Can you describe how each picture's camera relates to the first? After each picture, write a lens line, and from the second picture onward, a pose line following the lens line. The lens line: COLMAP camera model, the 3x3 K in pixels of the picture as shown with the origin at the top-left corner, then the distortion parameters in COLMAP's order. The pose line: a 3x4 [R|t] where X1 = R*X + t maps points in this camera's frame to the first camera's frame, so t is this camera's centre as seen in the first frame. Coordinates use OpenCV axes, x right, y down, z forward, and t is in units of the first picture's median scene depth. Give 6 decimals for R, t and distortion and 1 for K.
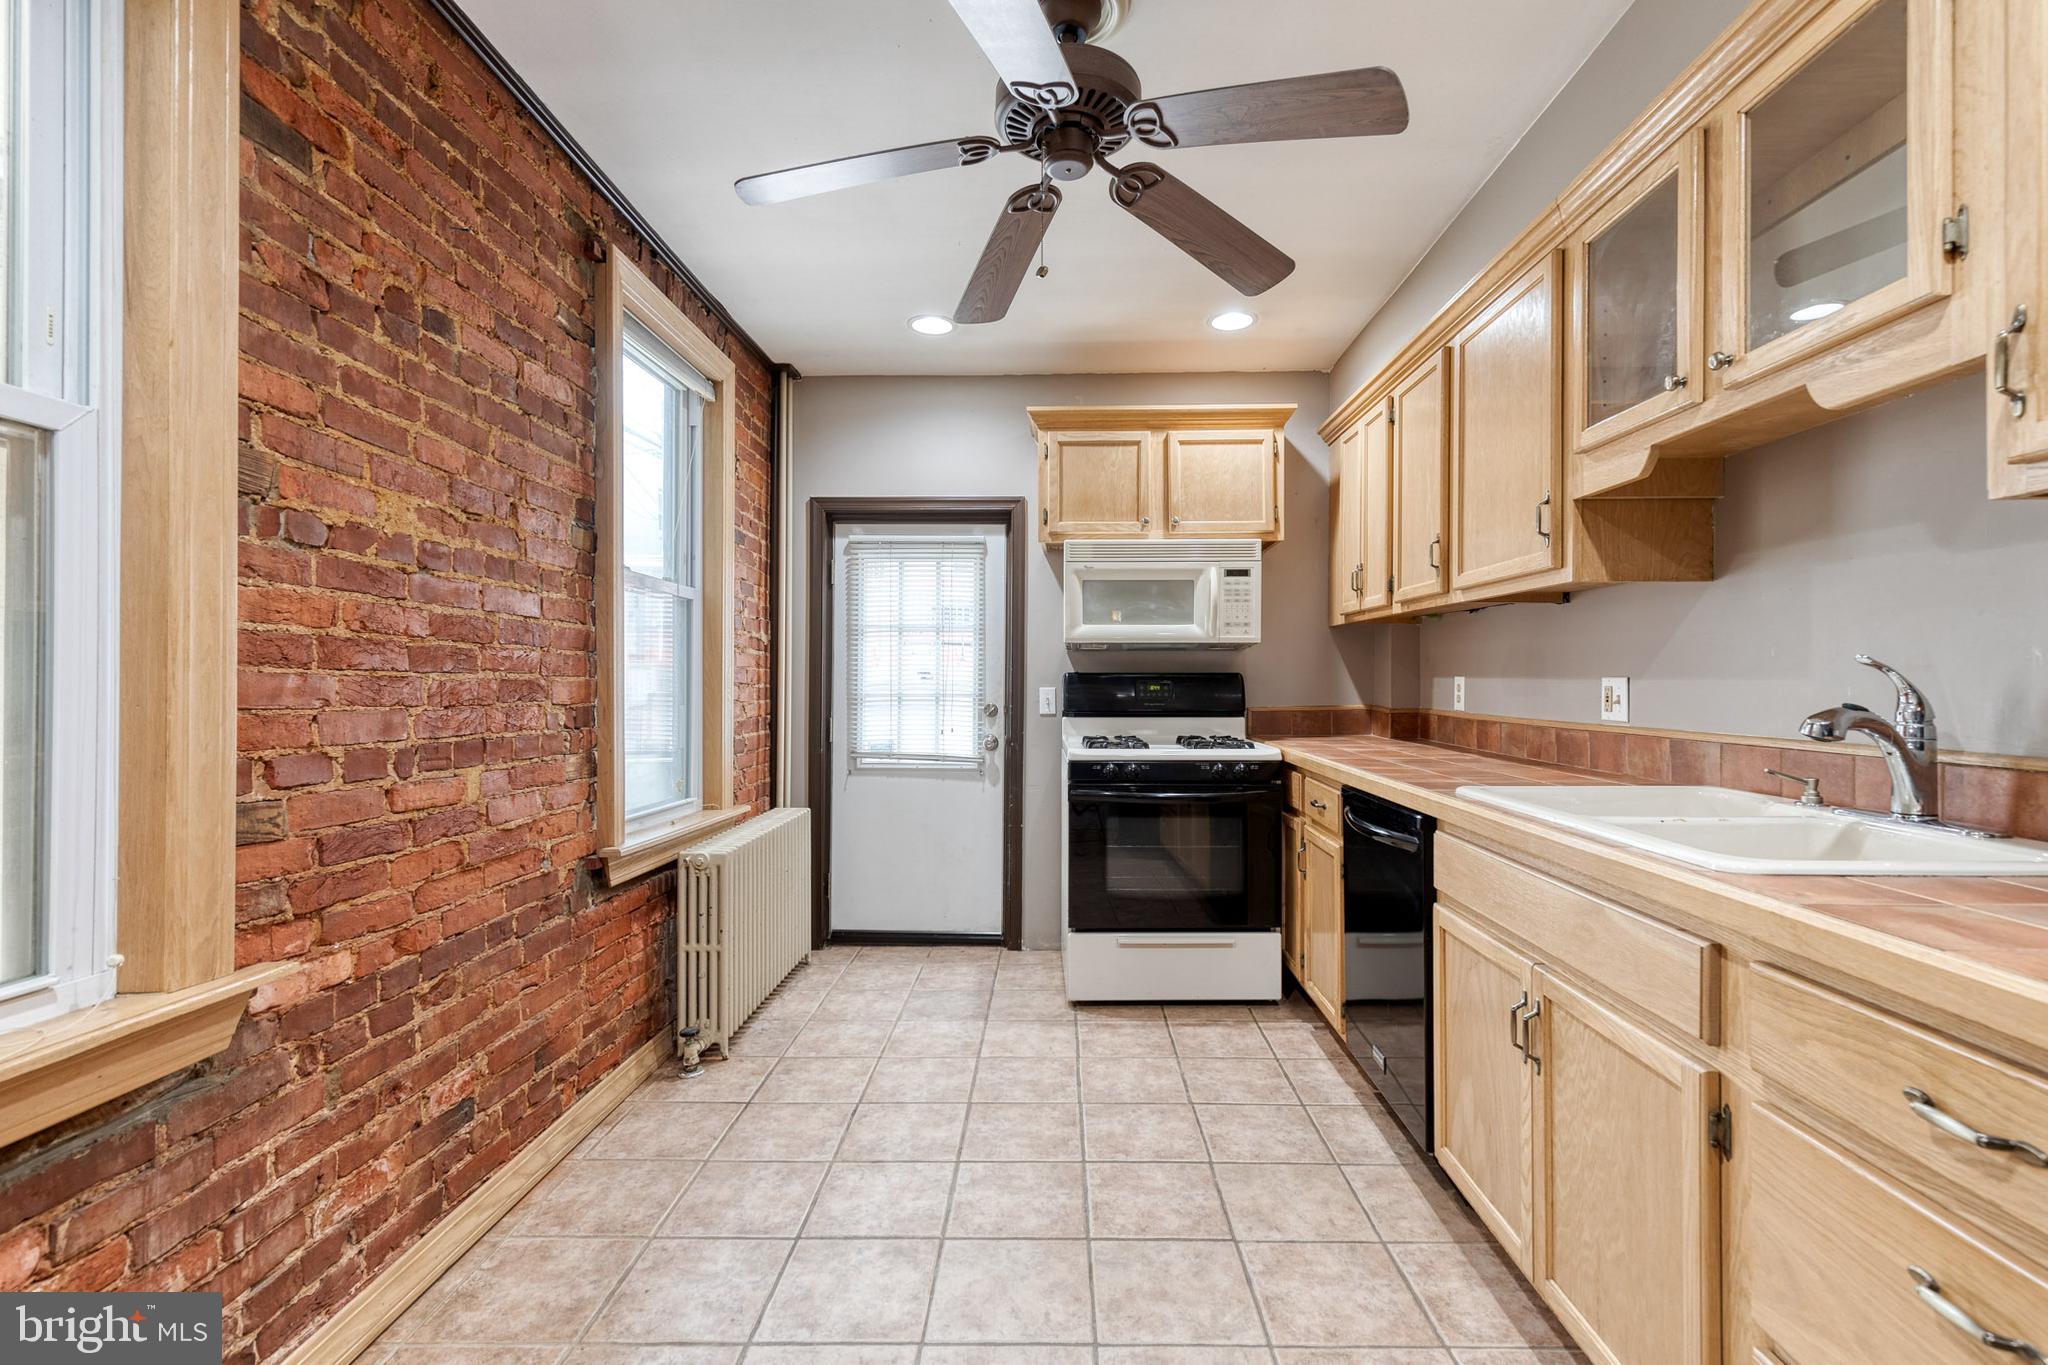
lens RADIAL K [[921.3, 0, 1028.2], [0, 921.3, 676.2], [0, 0, 1]] dist [0.012243, 0.000920]
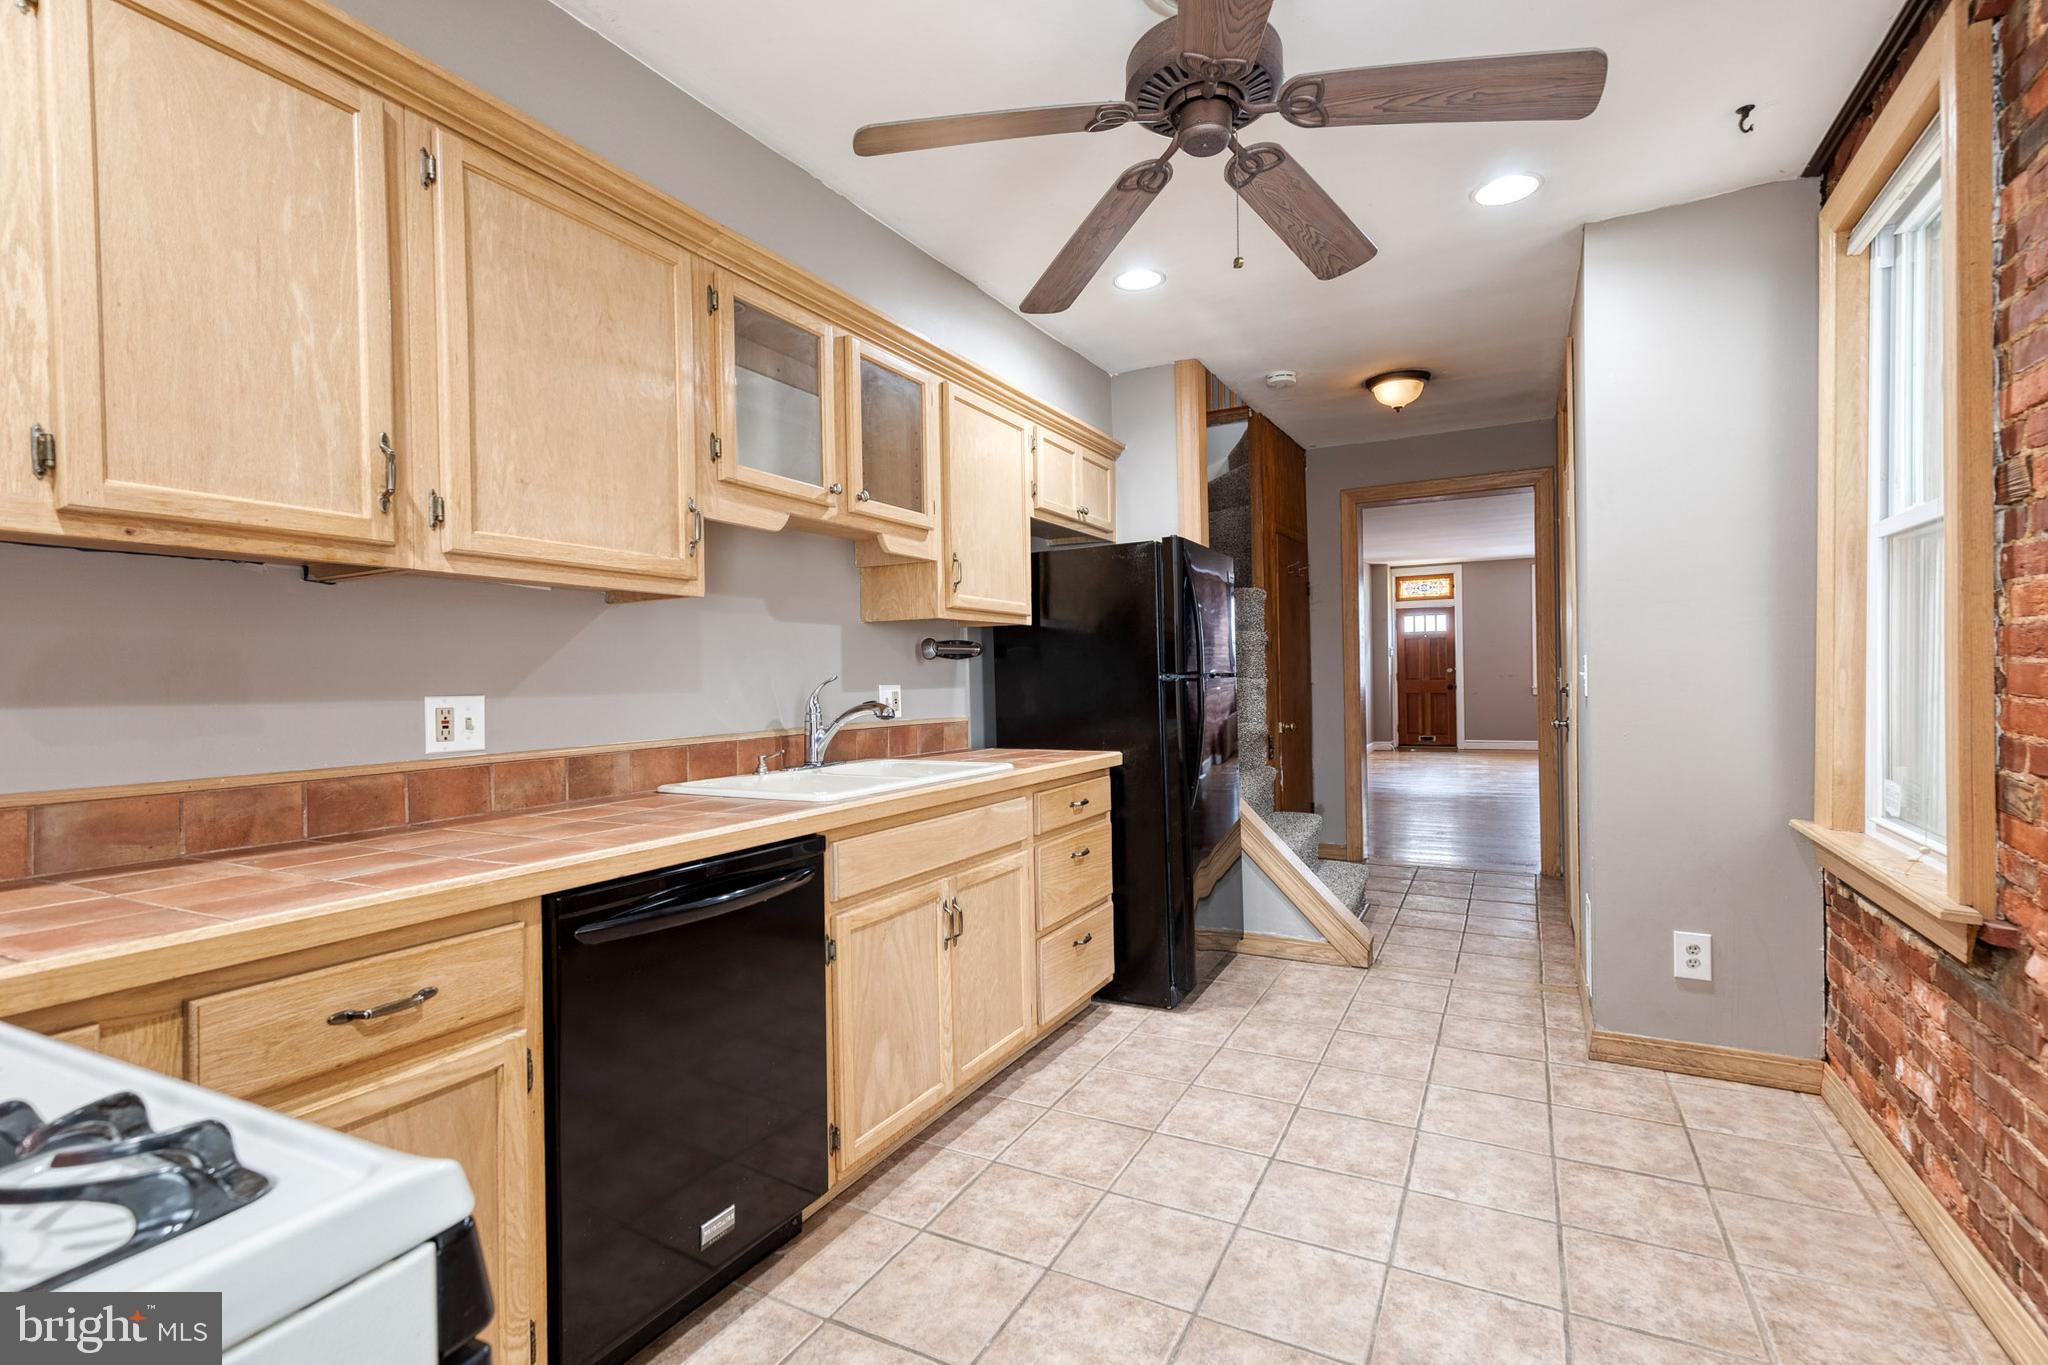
lens RADIAL K [[921.3, 0, 1059.4], [0, 921.3, 686.1], [0, 0, 1]] dist [0.012243, 0.000920]
pose [[-0.907506, 0.015009, 0.419772, -0.193330], [0.019210, 0.999799, 0.005782, -0.002892], [-0.419600, 0.013311, -0.907611, 1.788543]]
